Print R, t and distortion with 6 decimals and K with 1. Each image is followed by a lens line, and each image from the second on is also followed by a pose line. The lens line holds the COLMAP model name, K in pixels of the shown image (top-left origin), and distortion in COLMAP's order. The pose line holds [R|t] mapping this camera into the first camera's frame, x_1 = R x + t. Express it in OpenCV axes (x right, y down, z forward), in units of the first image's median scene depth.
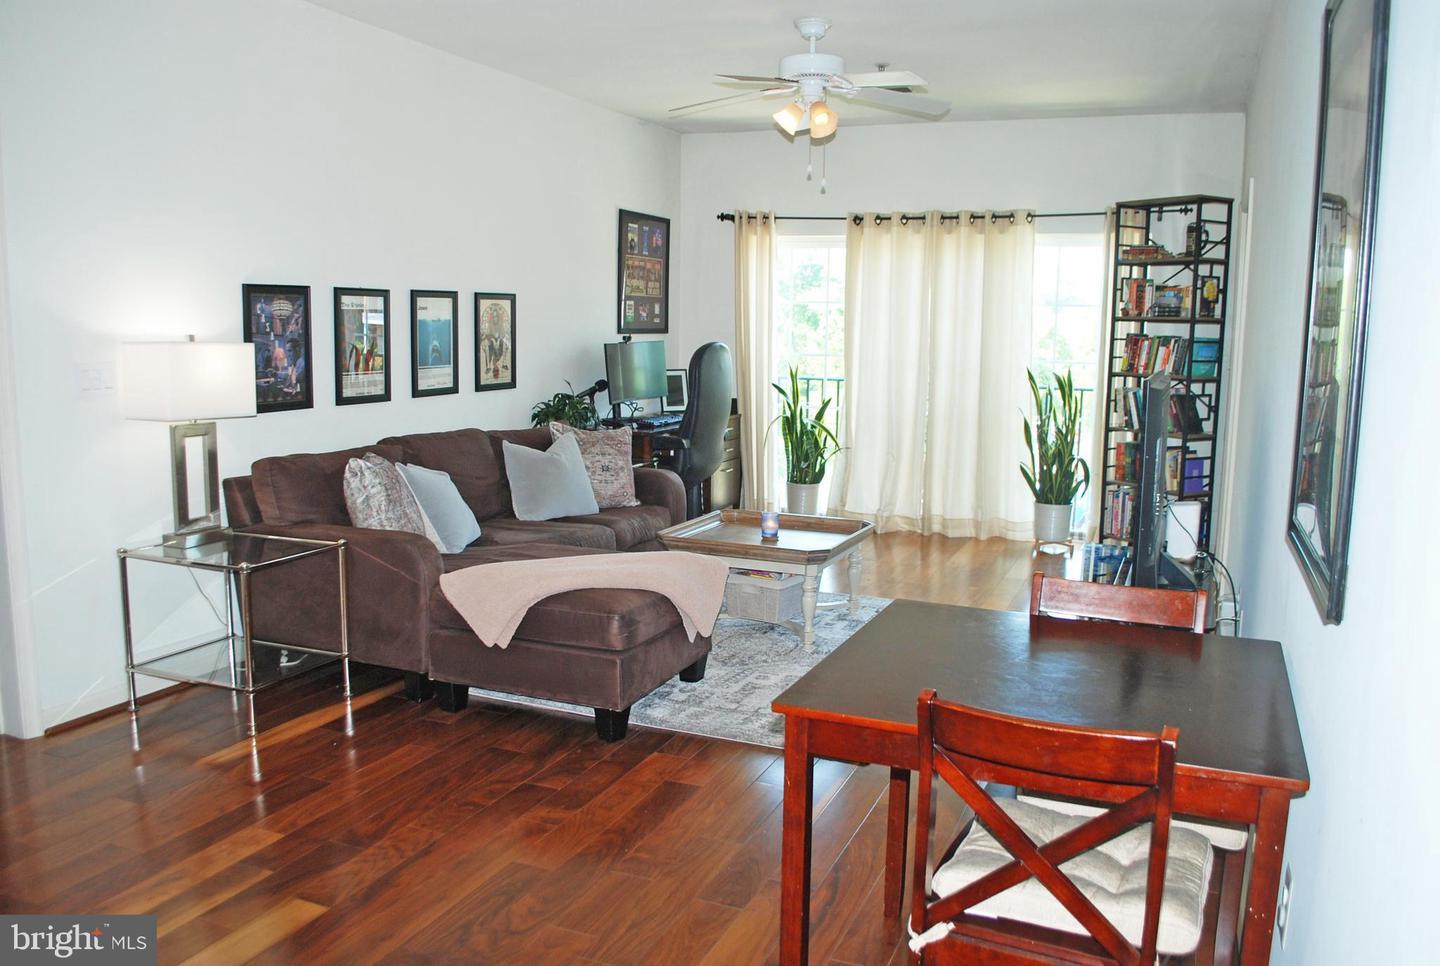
lens RADIAL K [[1150.6, 0, 720.0], [0, 1150.6, 483.0], [0, 0, 1]] dist [-0.081659, 0.009119]
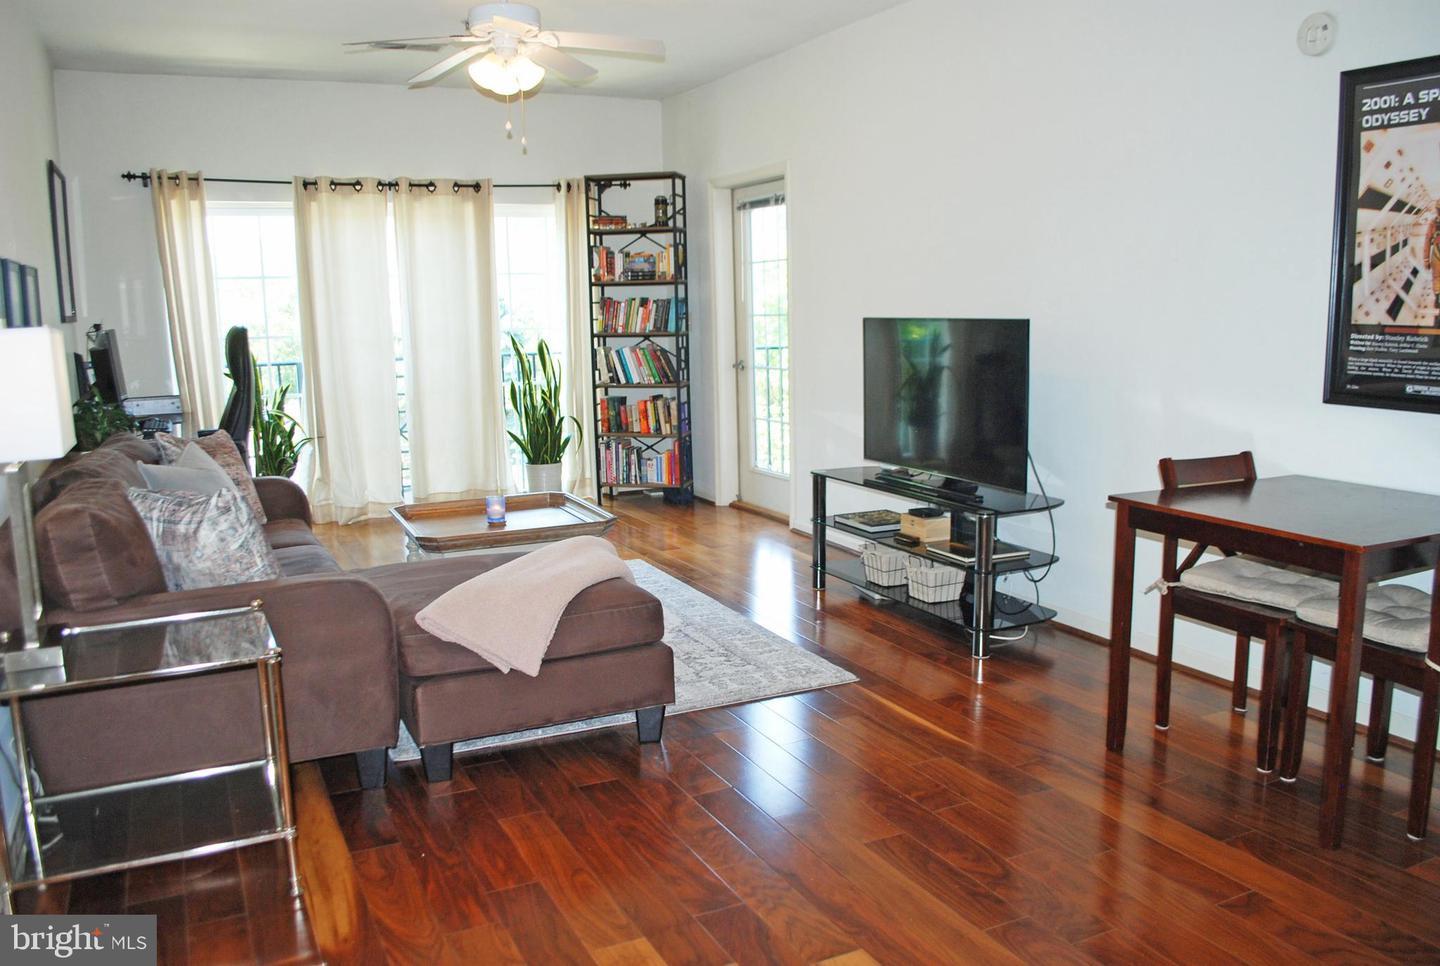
lens RADIAL K [[1150.6, 0, 720.0], [0, 1150.6, 483.0], [0, 0, 1]] dist [-0.081659, 0.009119]
pose [[0.660980, -0.144393, 0.736381, -0.400266], [0.131741, 0.988400, 0.075558, -0.023650], [-0.738749, 0.047069, 0.672335, 0.187113]]
